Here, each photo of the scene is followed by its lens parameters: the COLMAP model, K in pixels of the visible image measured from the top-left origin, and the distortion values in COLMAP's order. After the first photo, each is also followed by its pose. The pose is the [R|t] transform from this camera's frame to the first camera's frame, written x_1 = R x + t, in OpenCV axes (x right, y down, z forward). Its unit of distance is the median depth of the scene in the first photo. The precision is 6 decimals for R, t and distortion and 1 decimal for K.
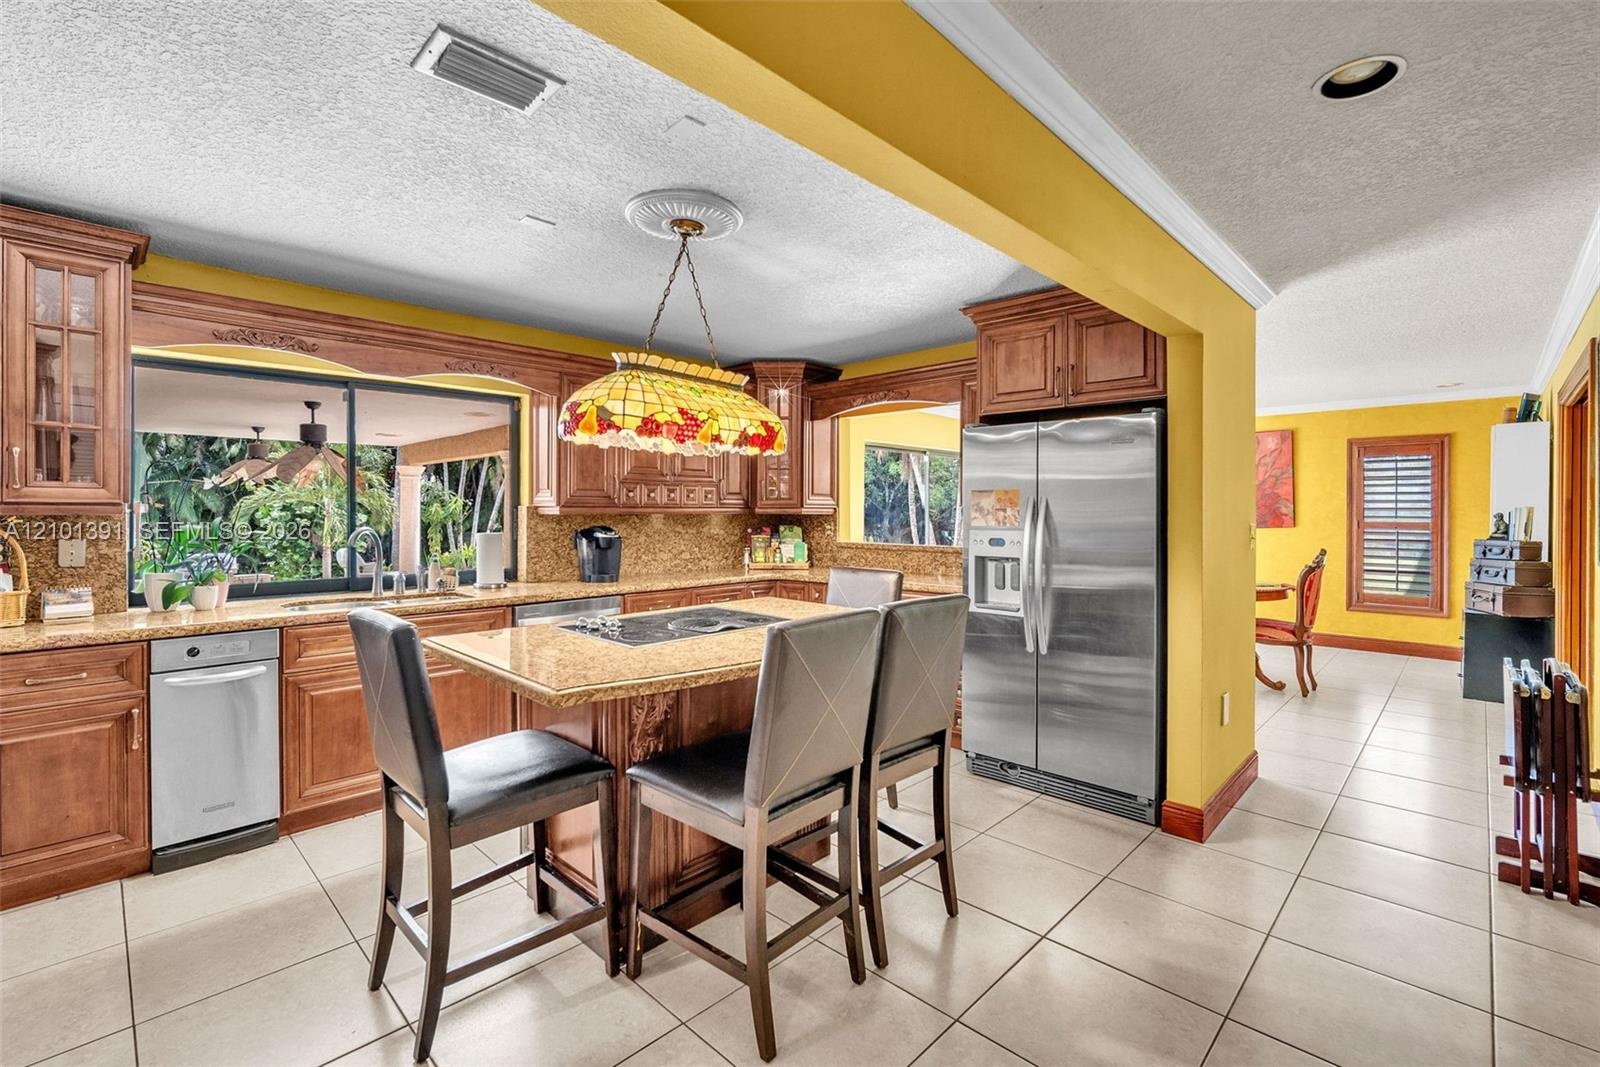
lens RADIAL K [[706.2, 0, 799.5], [0, 706.2, 515.3], [0, 0, 1]] dist [-0.012865, 0.003813]
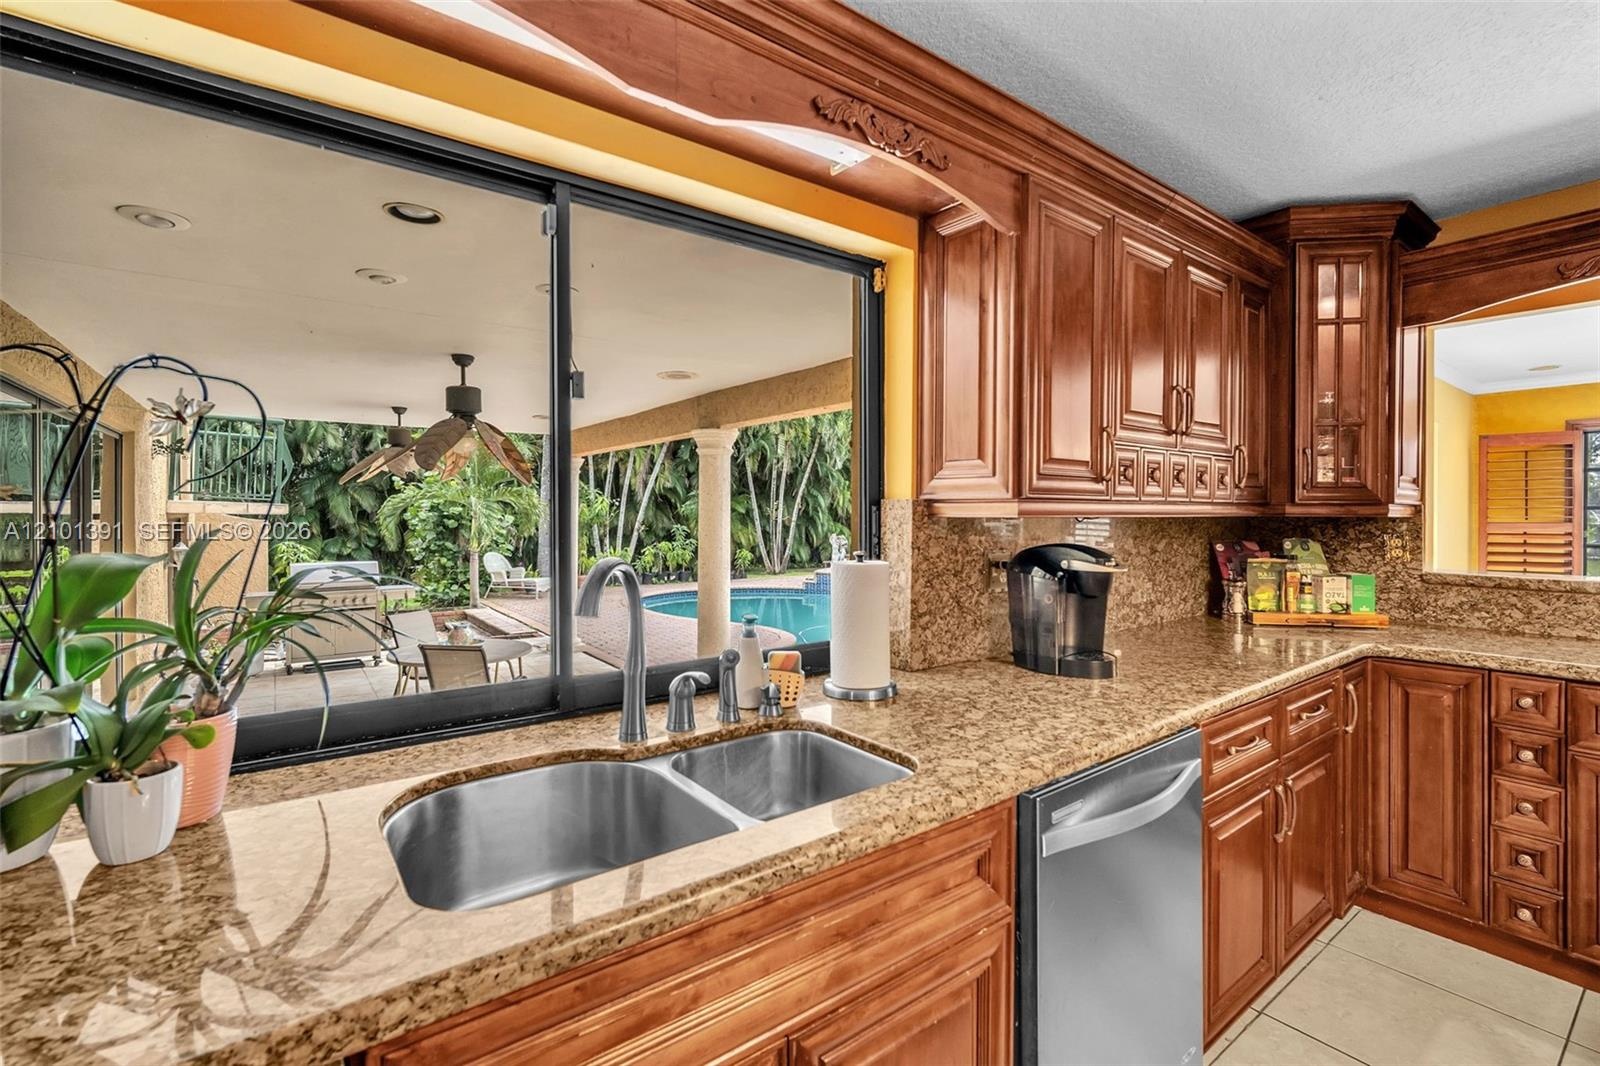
lens RADIAL K [[706.2, 0, 799.5], [0, 706.2, 514.8], [0, 0, 1]] dist [-0.012865, 0.003813]
pose [[0.987900, 0.001119, -0.155087, -0.253191], [-0.001469, 0.999997, -0.002143, -0.001400], [0.155084, 0.002345, 0.987899, 0.359712]]
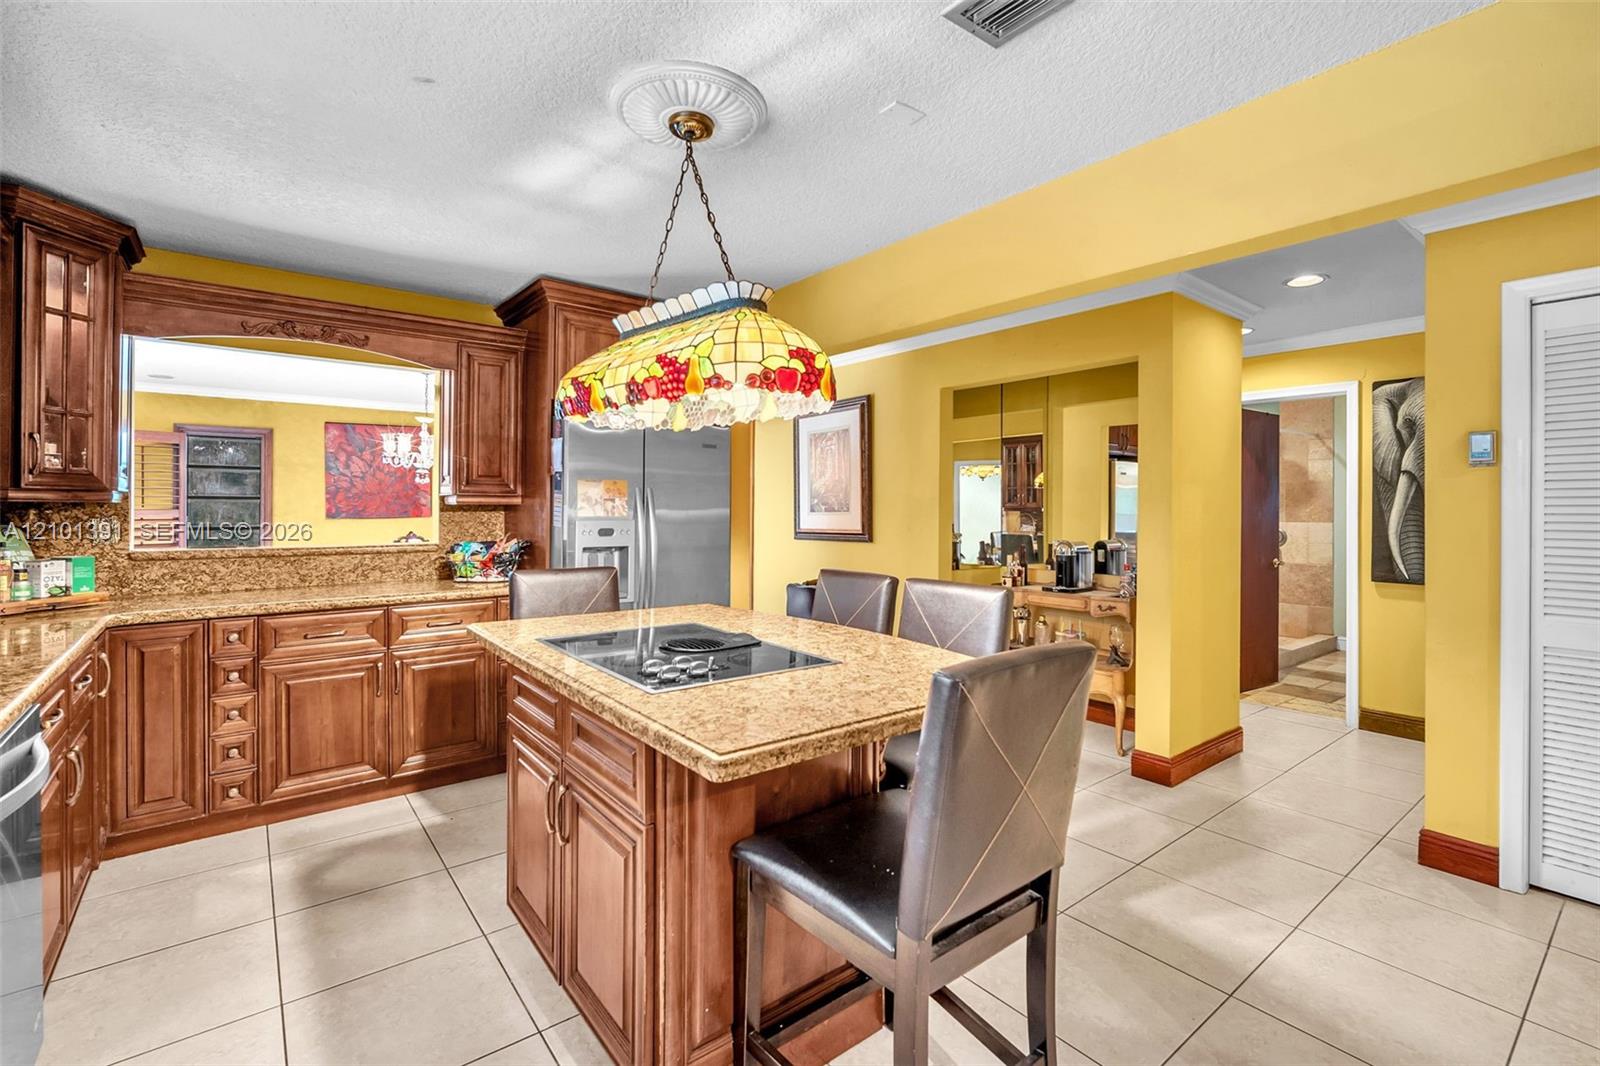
lens RADIAL K [[706.2, 0, 799.5], [0, 706.2, 514.8], [0, 0, 1]] dist [-0.012865, 0.003813]
pose [[0.120415, -0.010965, 0.992663, -0.365024], [-0.000754, 0.999938, 0.011136, 0.000943], [-0.992723, -0.002090, 0.120399, 0.322782]]
